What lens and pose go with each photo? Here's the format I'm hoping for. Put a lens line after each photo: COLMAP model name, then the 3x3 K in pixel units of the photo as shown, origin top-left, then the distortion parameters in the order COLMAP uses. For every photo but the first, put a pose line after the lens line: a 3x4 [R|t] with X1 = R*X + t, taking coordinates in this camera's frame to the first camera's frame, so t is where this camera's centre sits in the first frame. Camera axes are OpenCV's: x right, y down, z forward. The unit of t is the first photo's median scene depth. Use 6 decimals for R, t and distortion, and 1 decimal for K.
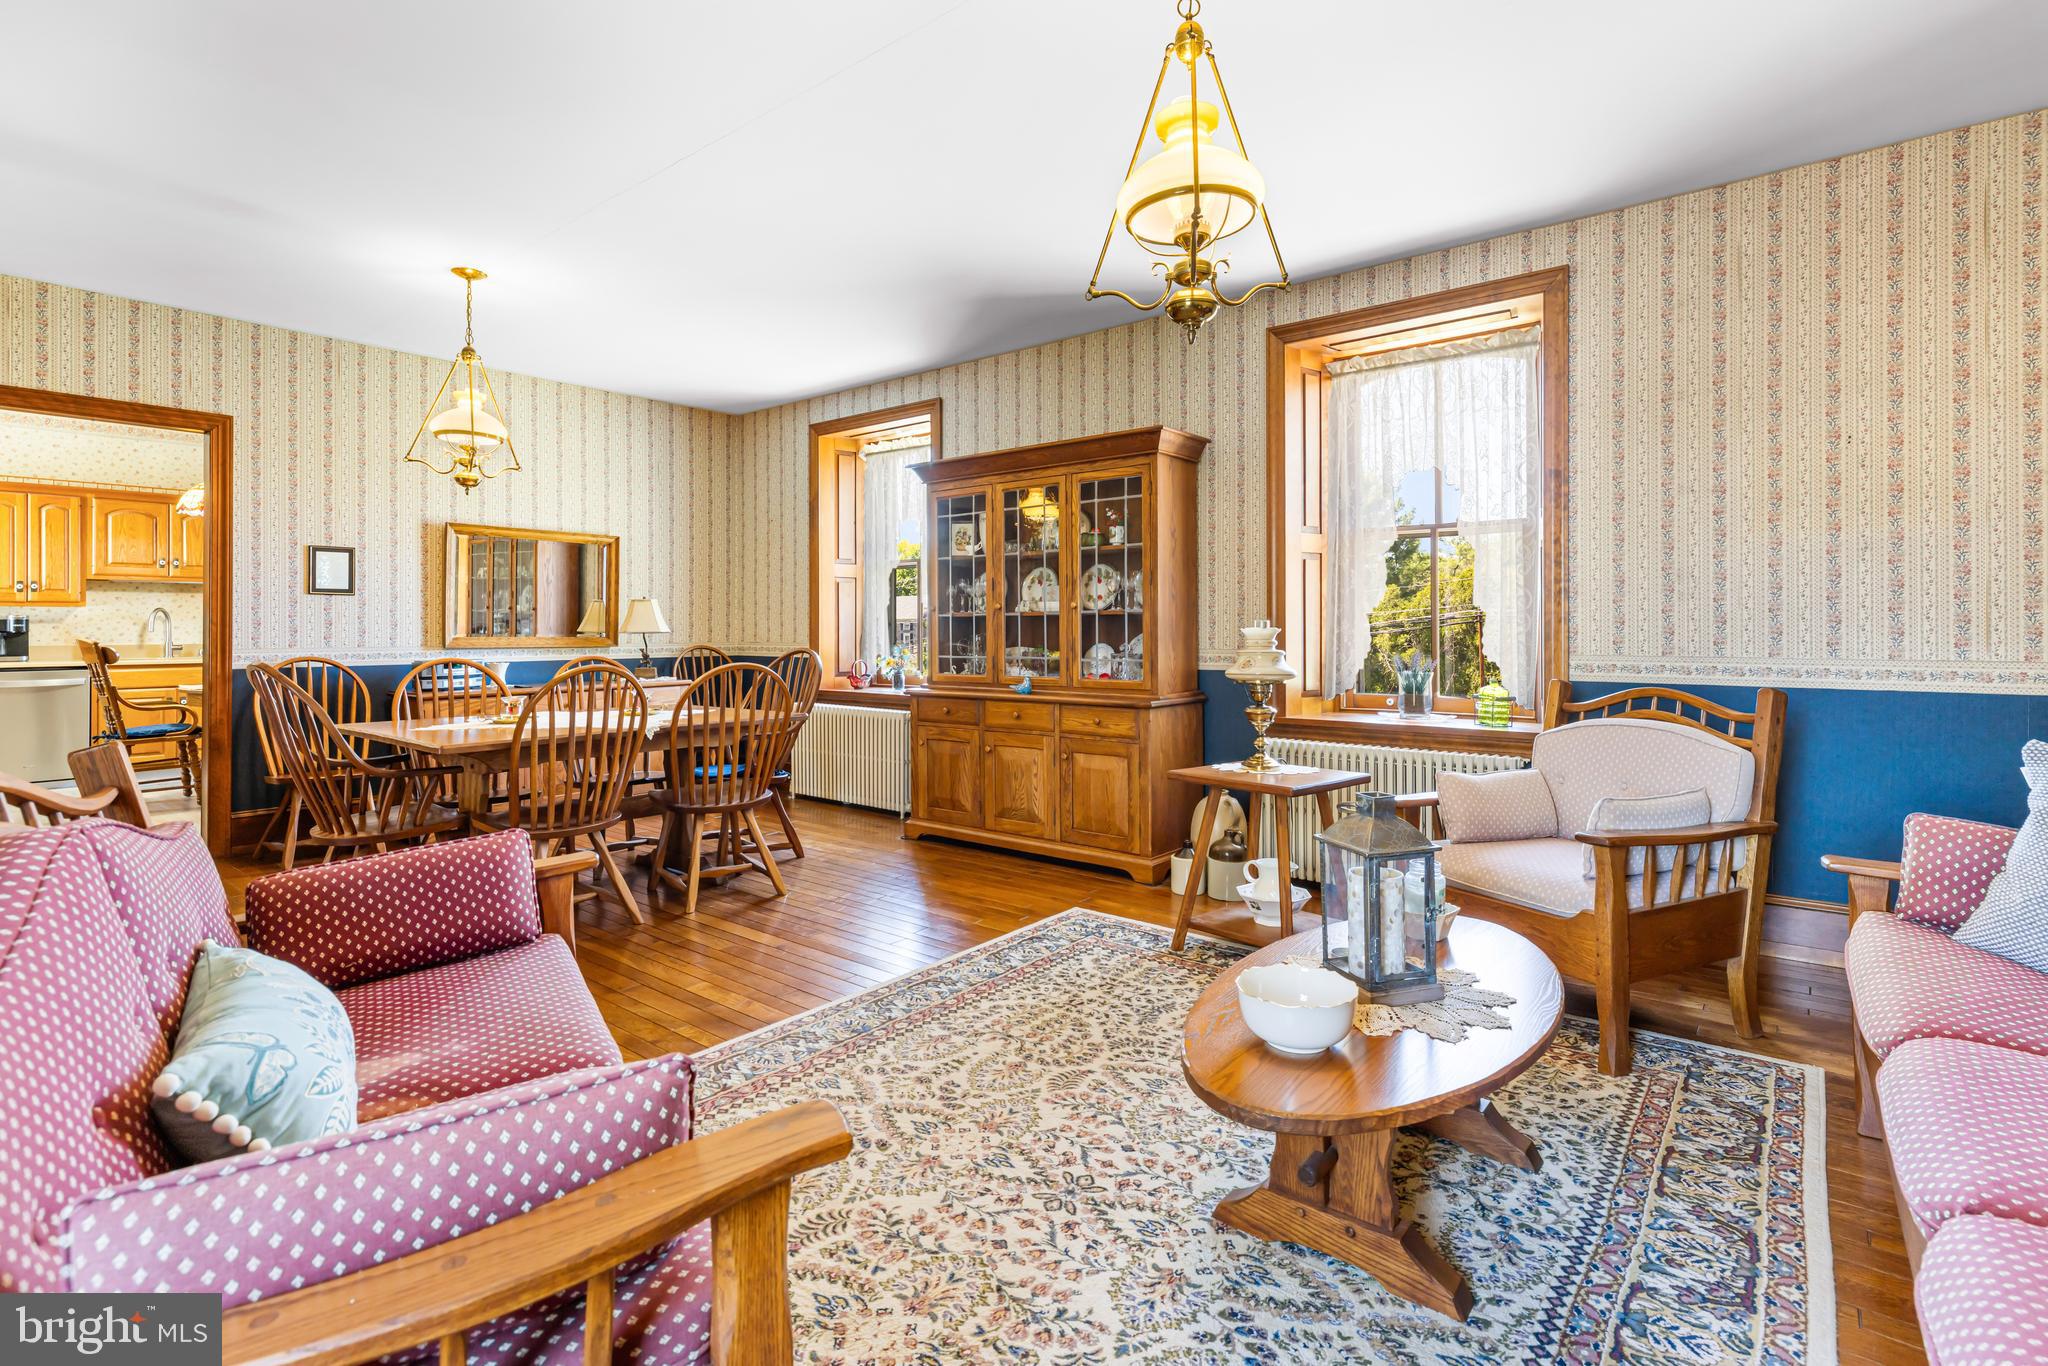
lens RADIAL K [[956.5, 0, 1044.4], [0, 956.5, 620.2], [0, 0, 1]] dist [0.002532, 0.000247]
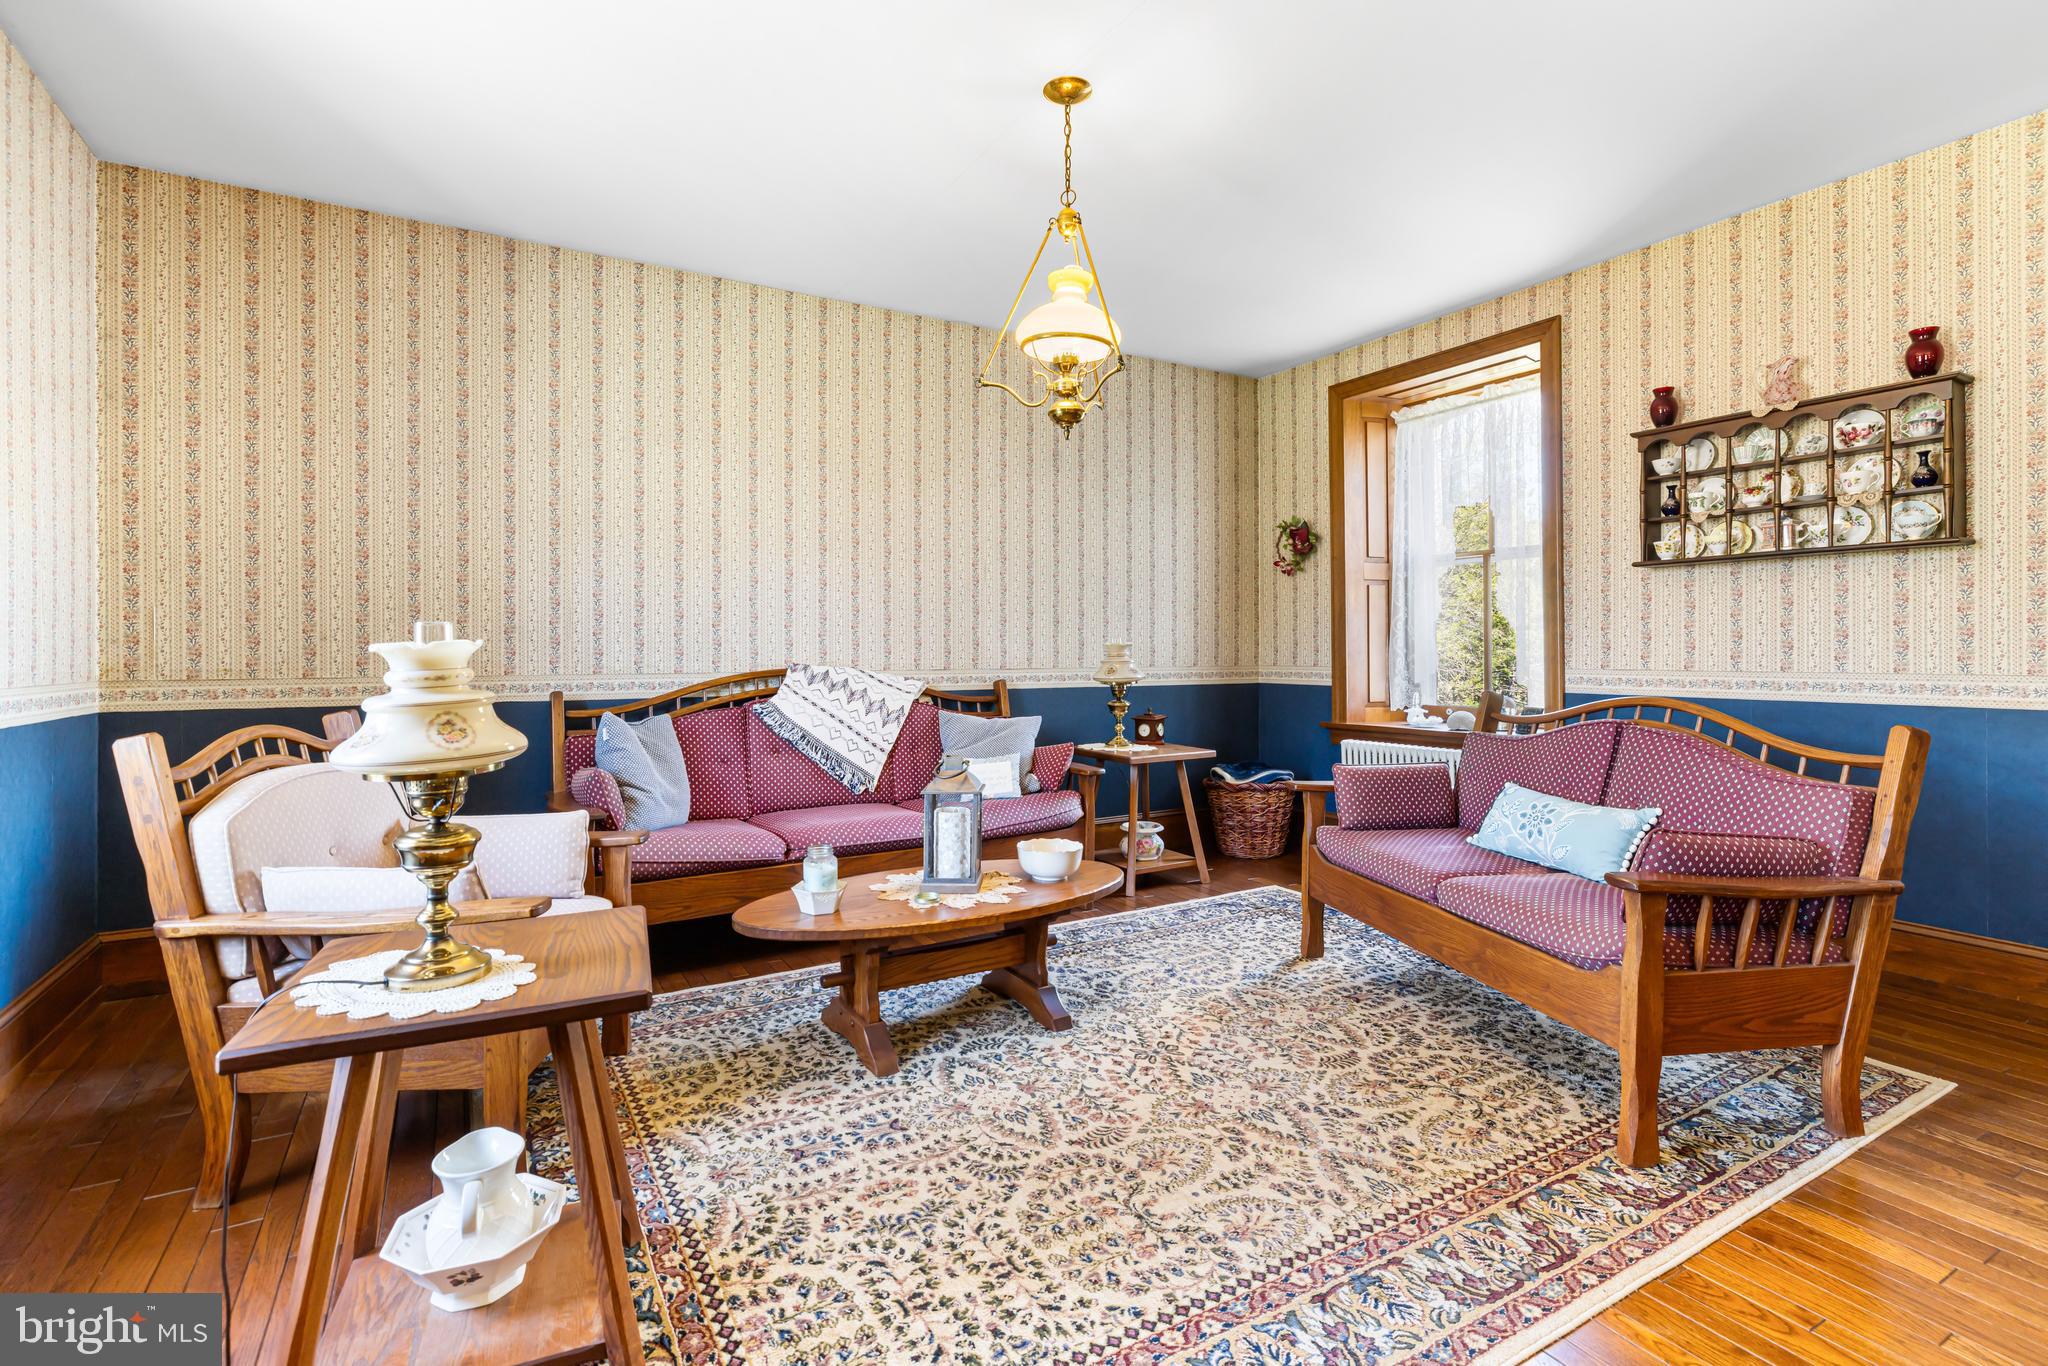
lens RADIAL K [[956.5, 0, 1022.8], [0, 956.5, 645.9], [0, 0, 1]] dist [0.002532, 0.000247]
pose [[-0.930045, 0.008268, 0.367352, -0.189855], [0.004052, 0.999917, -0.012247, 0.019201], [-0.367423, -0.009902, -0.930001, 1.468231]]
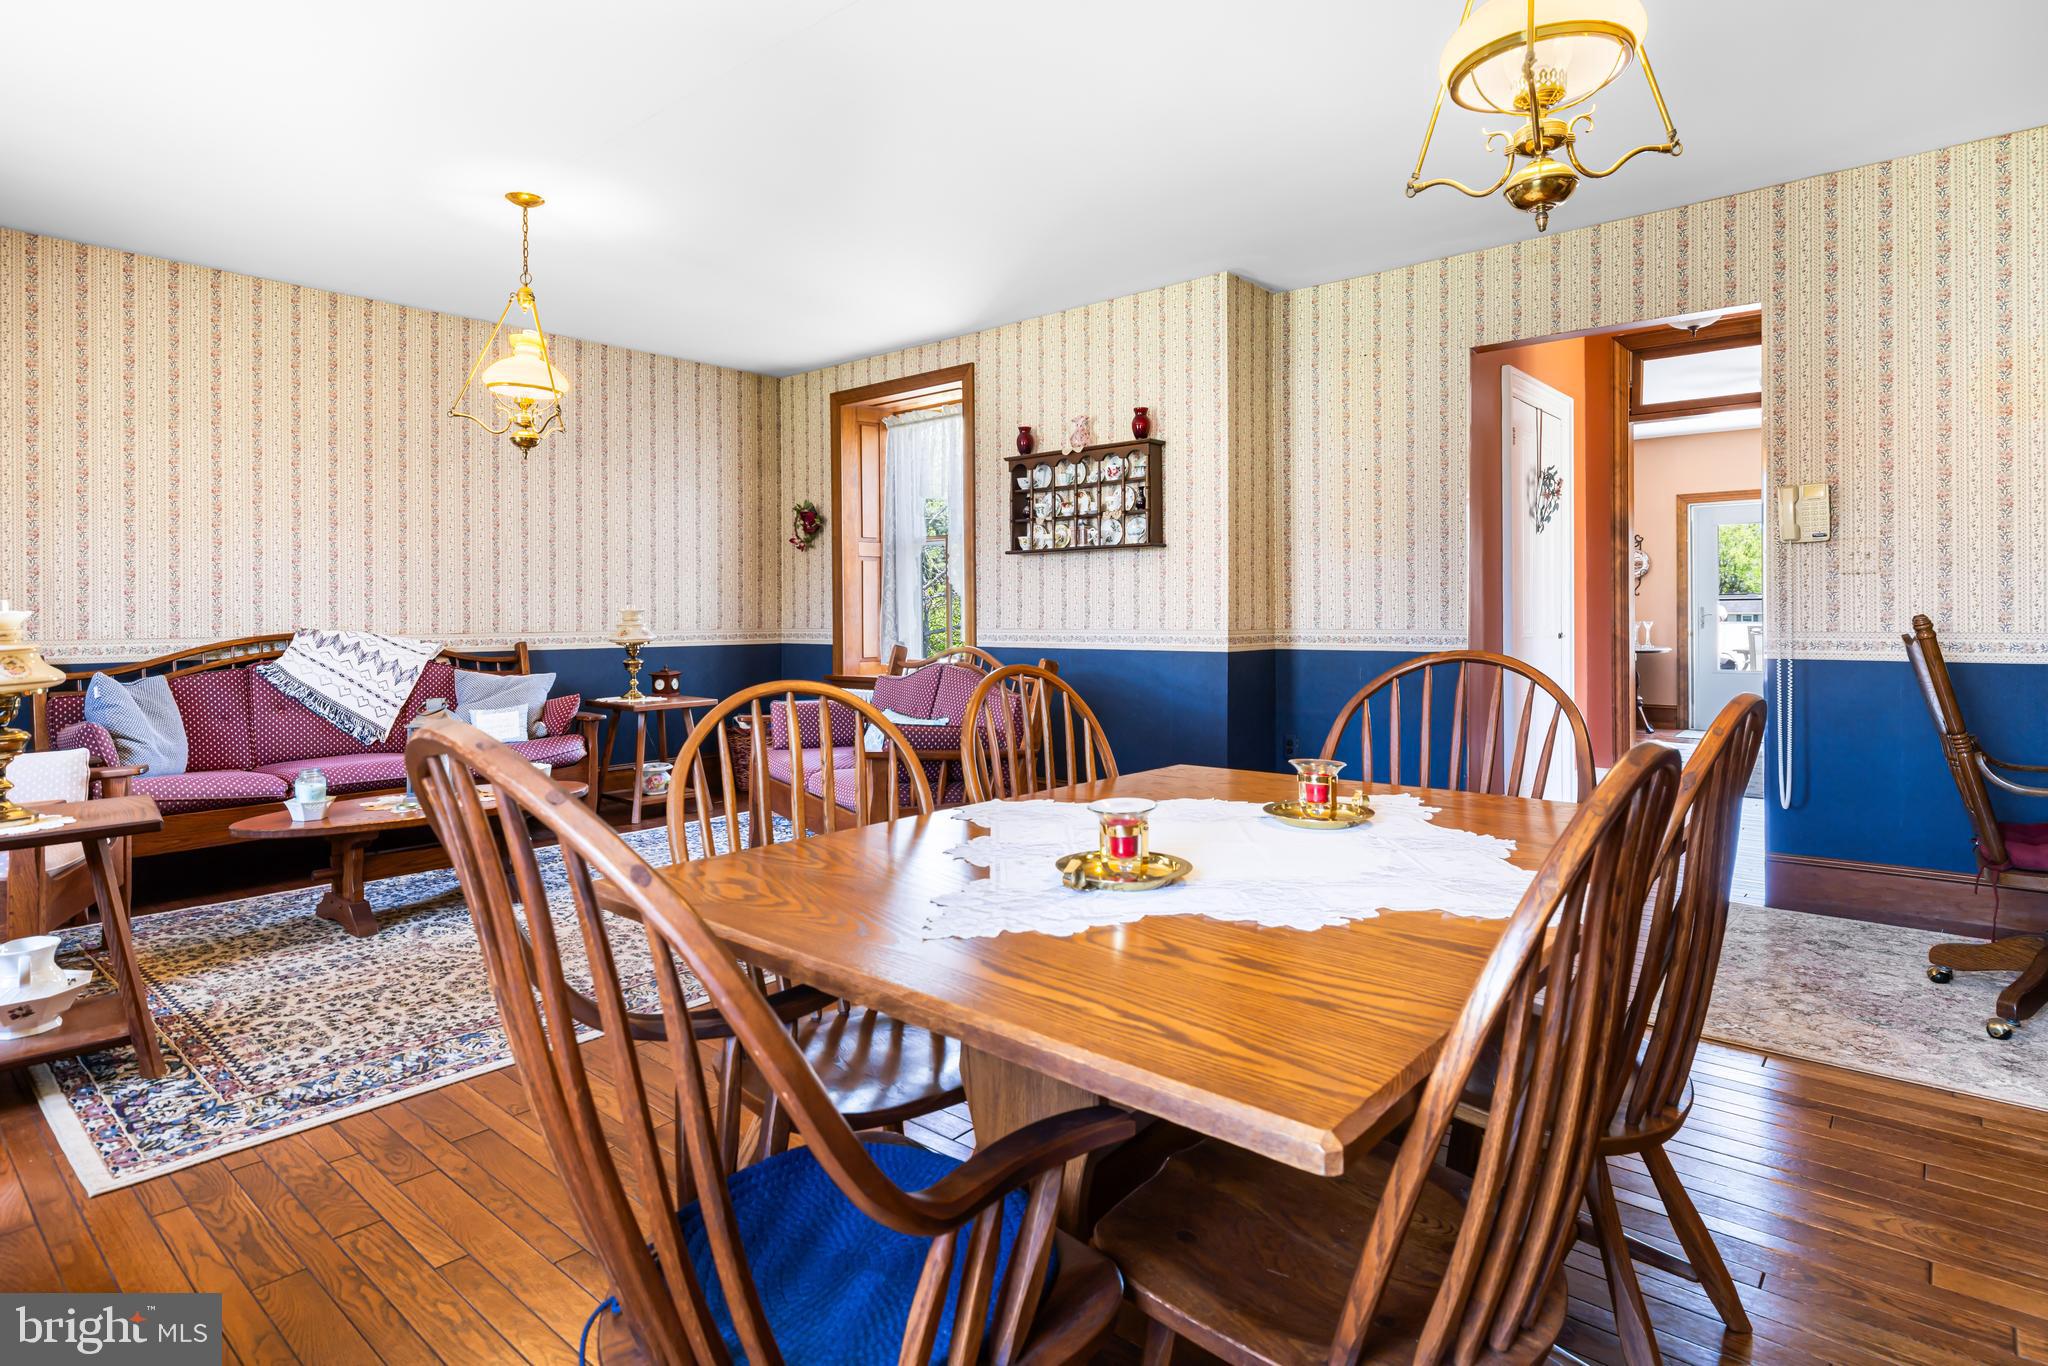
lens RADIAL K [[1074.6, 0, 1026.1], [0, 1074.6, 611.0], [0, 0, 1]] dist [0.003504, -0.000005]
pose [[-0.998862, 0.008699, 0.046894, -0.585483], [0.008311, 0.999930, -0.008466, 0.022804], [-0.046964, -0.008066, -0.998864, 1.934582]]
